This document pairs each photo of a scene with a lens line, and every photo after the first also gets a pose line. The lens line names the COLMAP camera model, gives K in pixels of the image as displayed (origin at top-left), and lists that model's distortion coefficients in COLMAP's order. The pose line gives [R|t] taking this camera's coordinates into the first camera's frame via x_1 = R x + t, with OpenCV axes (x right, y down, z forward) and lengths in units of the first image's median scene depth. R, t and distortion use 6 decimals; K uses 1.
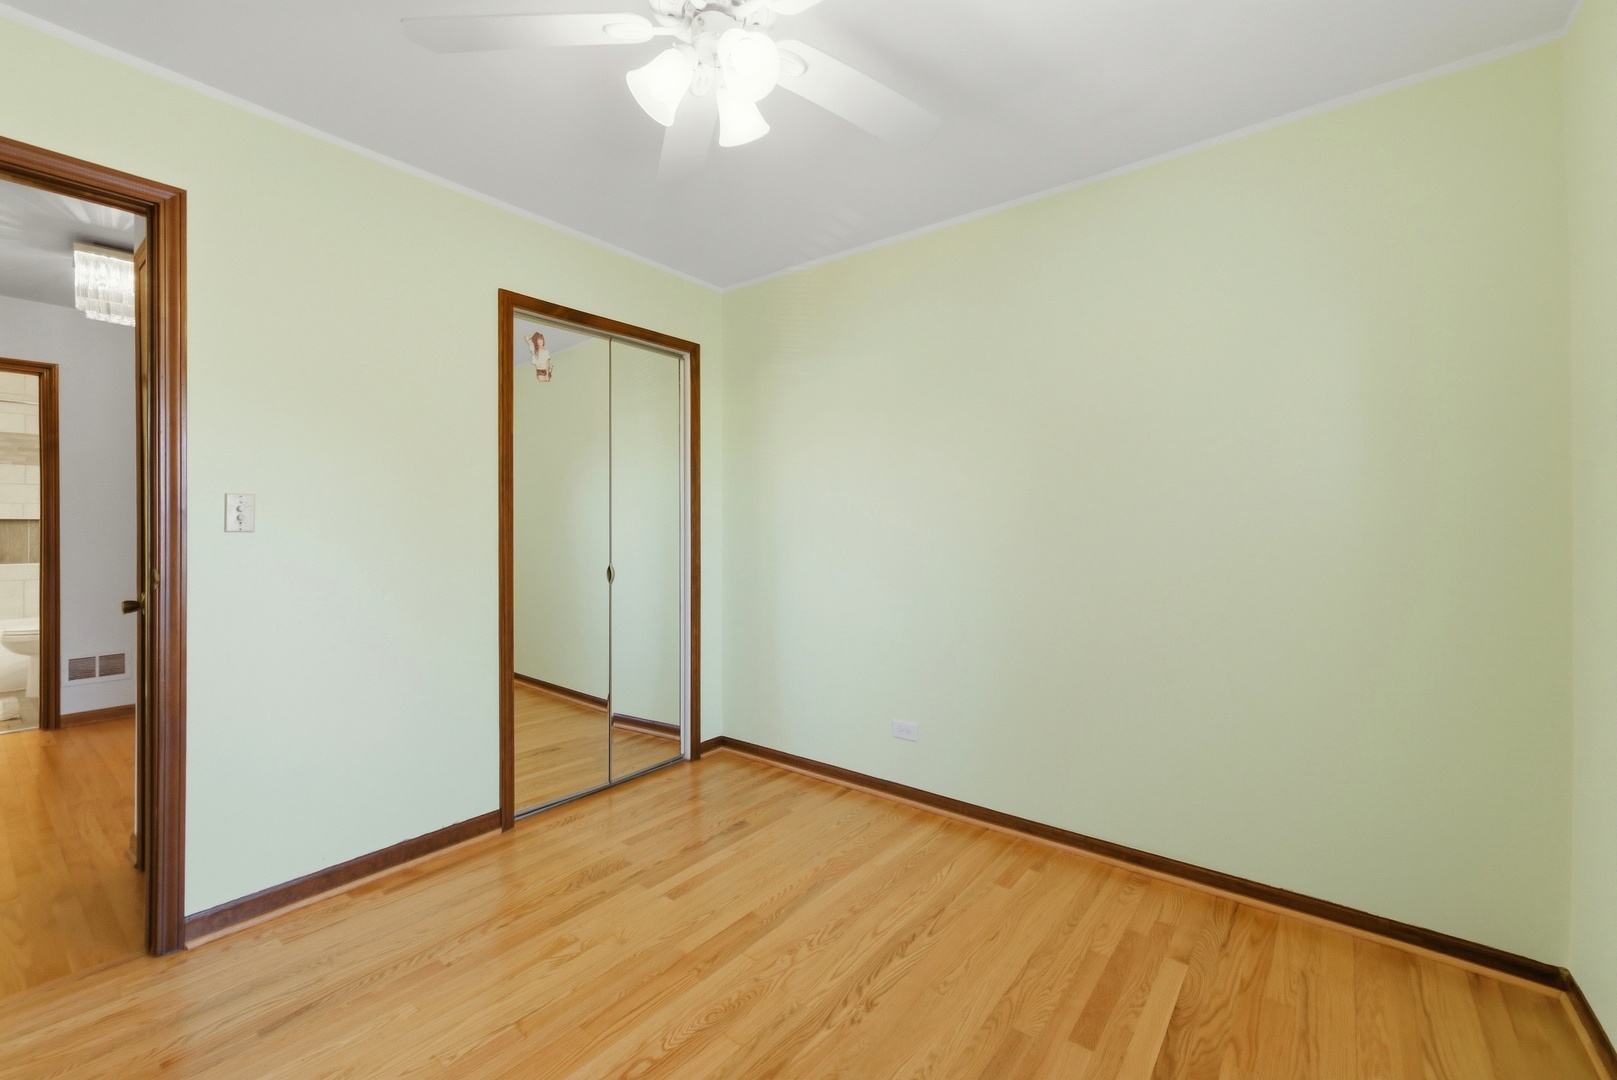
lens RADIAL K [[683.6, 0, 806.5], [0, 683.6, 530.6], [0, 0, 1]] dist [0.001659, 0.000179]
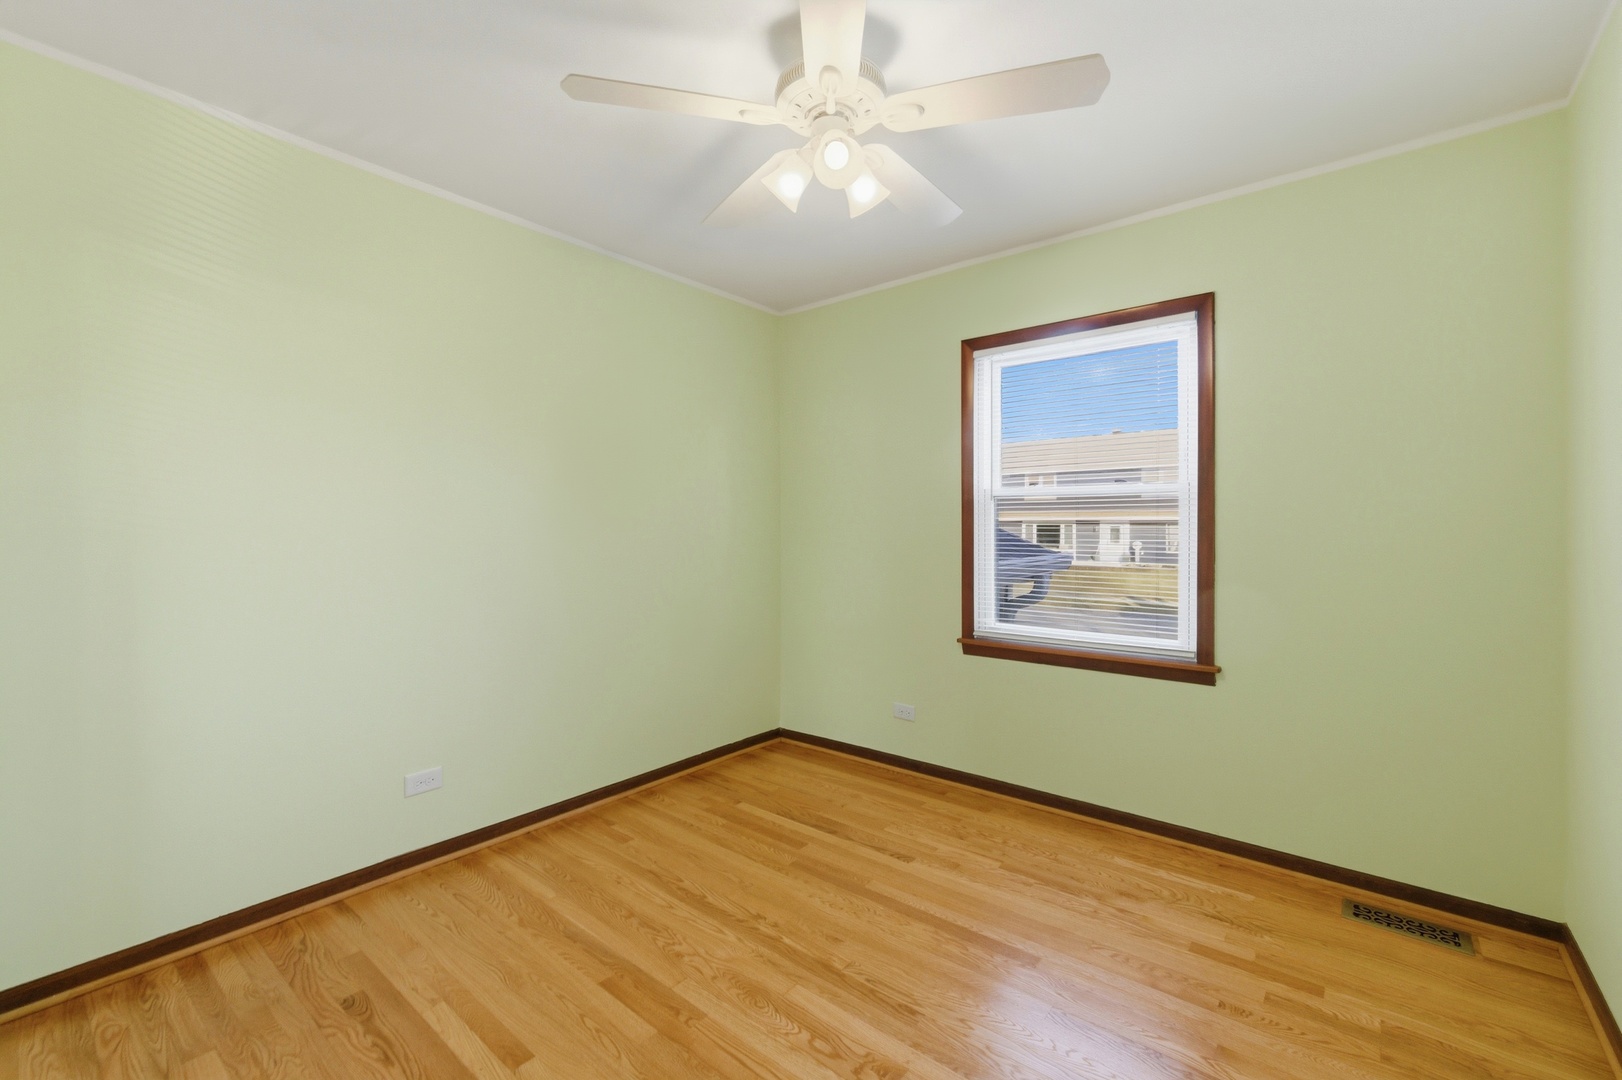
lens RADIAL K [[685.7, 0, 816.6], [0, 685.7, 547.9], [0, 0, 1]] dist [0.001659, 0.000179]
pose [[0.024217, -0.040069, 0.998903, -0.935715], [0.014019, 0.999112, 0.039738, -0.021870], [-0.999608, 0.013041, 0.024757, 0.710882]]
